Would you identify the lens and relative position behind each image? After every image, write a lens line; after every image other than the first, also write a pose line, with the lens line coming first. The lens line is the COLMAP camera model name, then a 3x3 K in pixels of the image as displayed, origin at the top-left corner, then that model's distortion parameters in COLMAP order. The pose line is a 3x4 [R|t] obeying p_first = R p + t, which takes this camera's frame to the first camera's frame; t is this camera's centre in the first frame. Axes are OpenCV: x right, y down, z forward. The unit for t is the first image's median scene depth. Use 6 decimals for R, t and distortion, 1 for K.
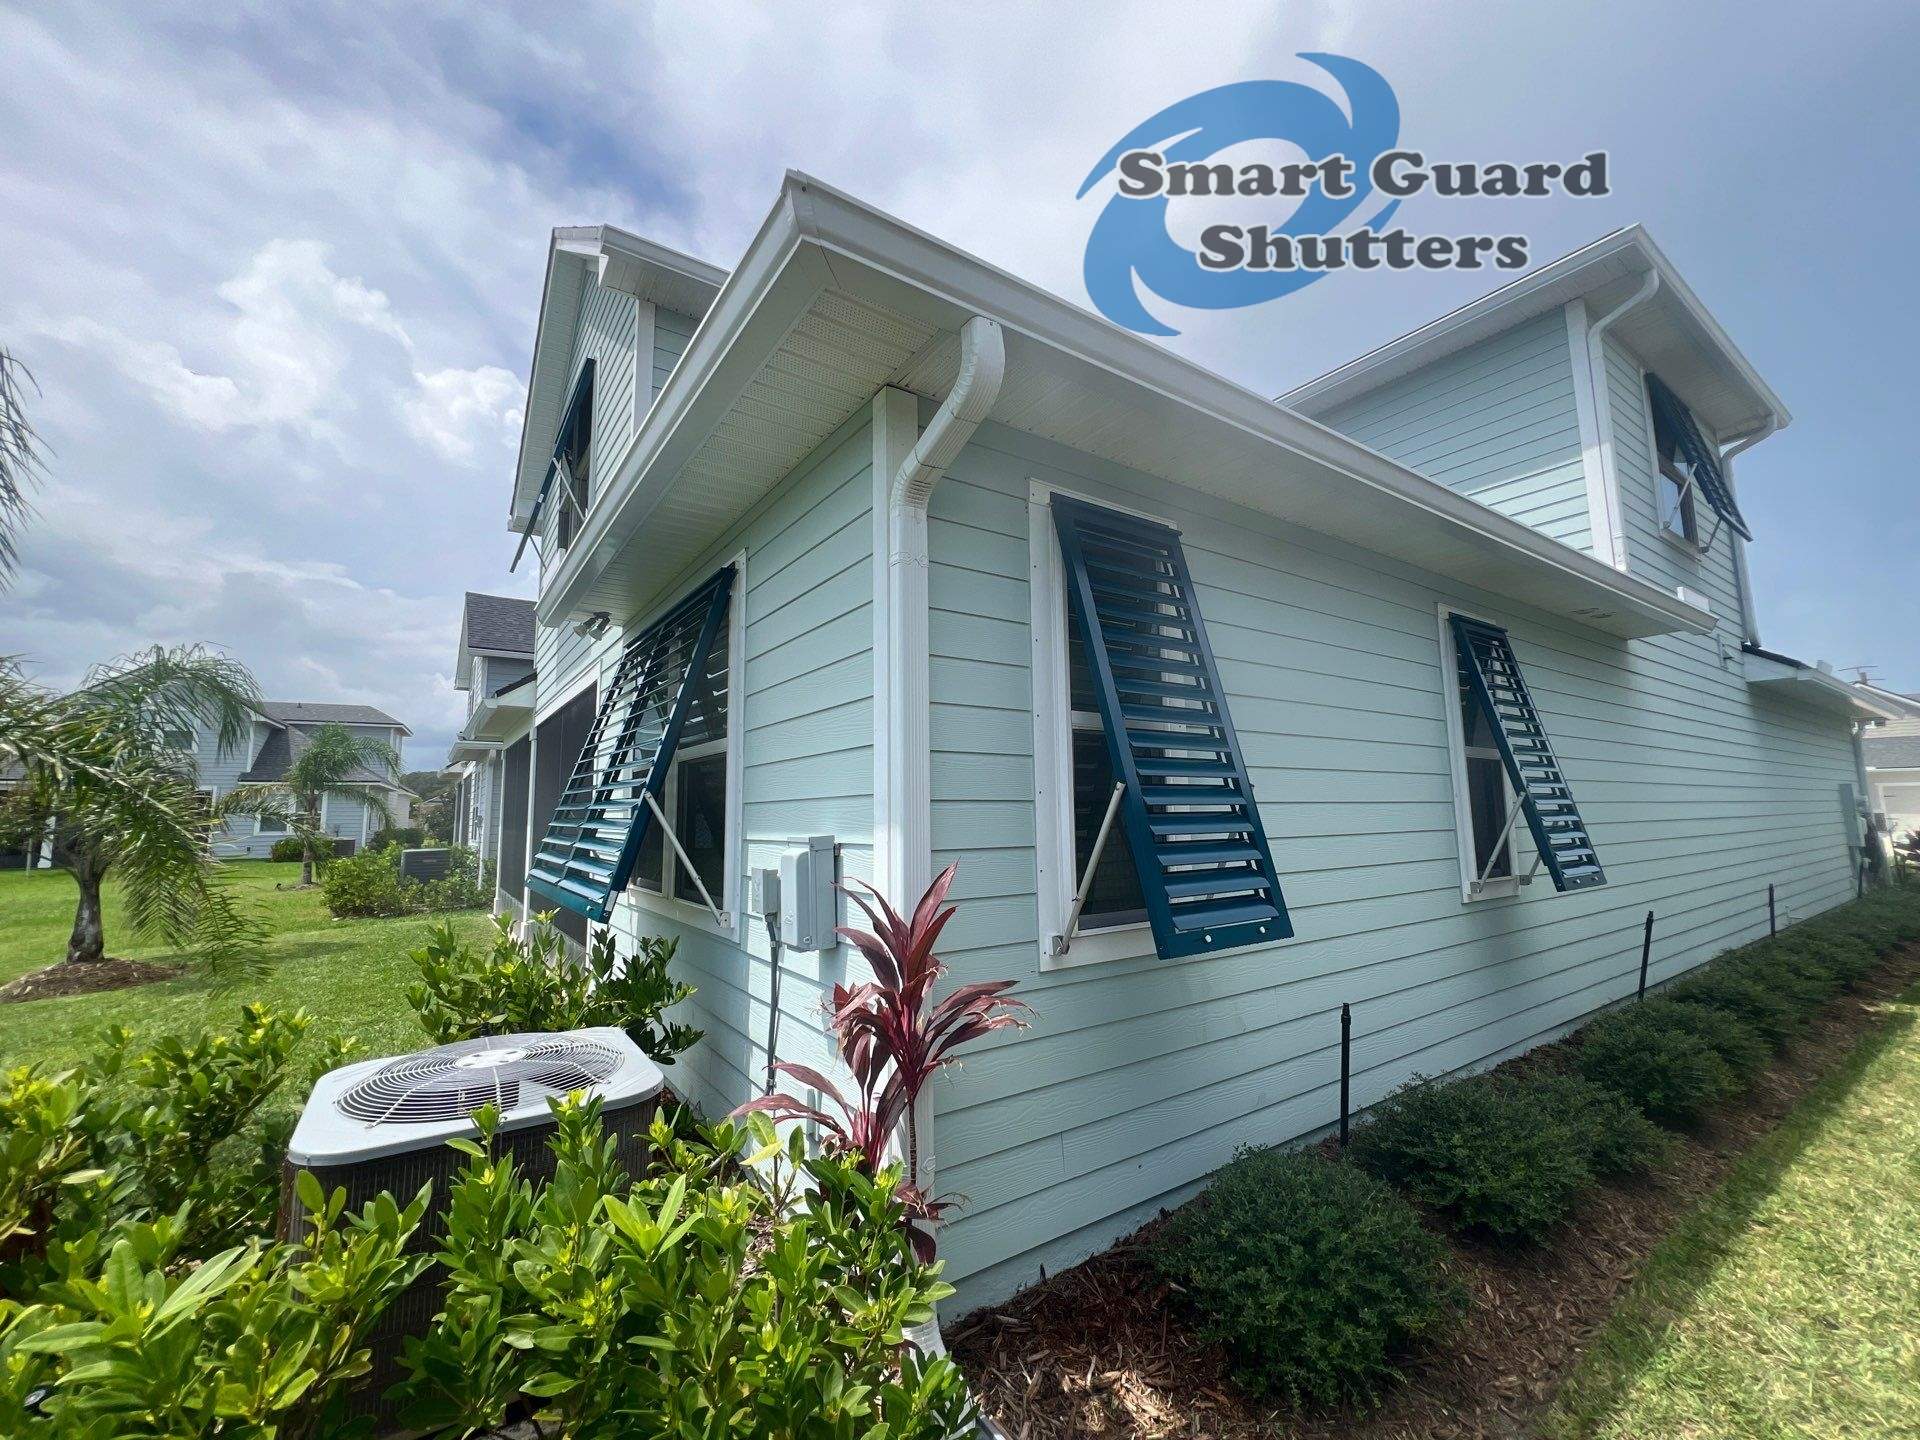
lens RADIAL K [[771.9, 0, 958.5], [0, 771.9, 731.9], [0, 0, 1]] dist [0.001039, -0.000491]
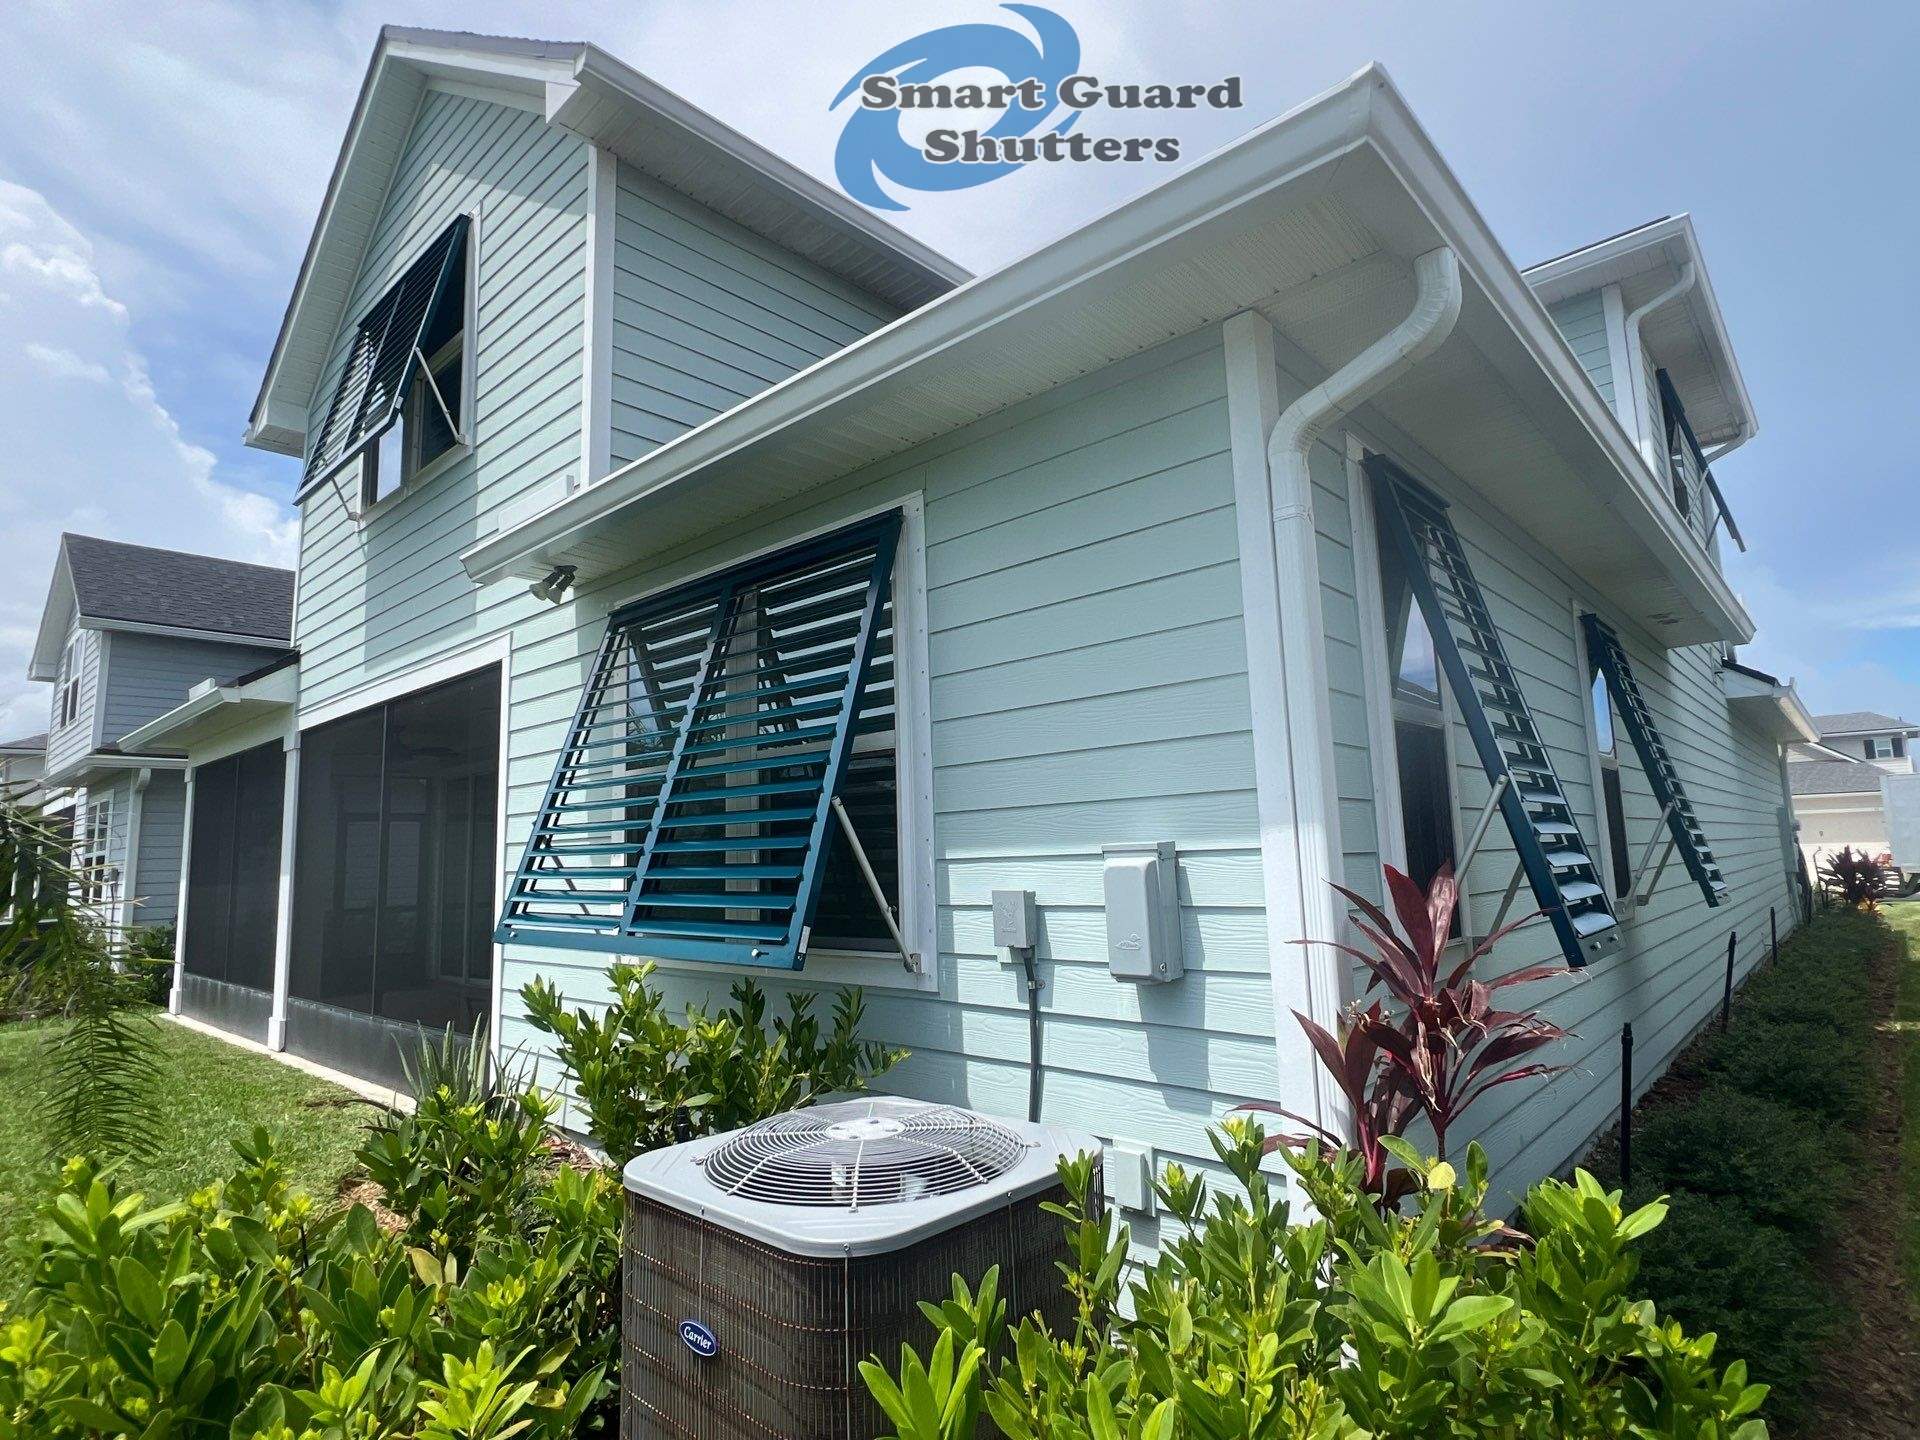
lens RADIAL K [[1002.0, 0, 963.9], [0, 1002.0, 720.7], [0, 0, 1]] dist [0.006709, 0.000707]
pose [[0.974402, 0.013823, 0.224388, -0.437936], [-0.006137, 0.999371, -0.034914, 0.031083], [-0.224730, 0.032643, 0.973874, 0.003591]]
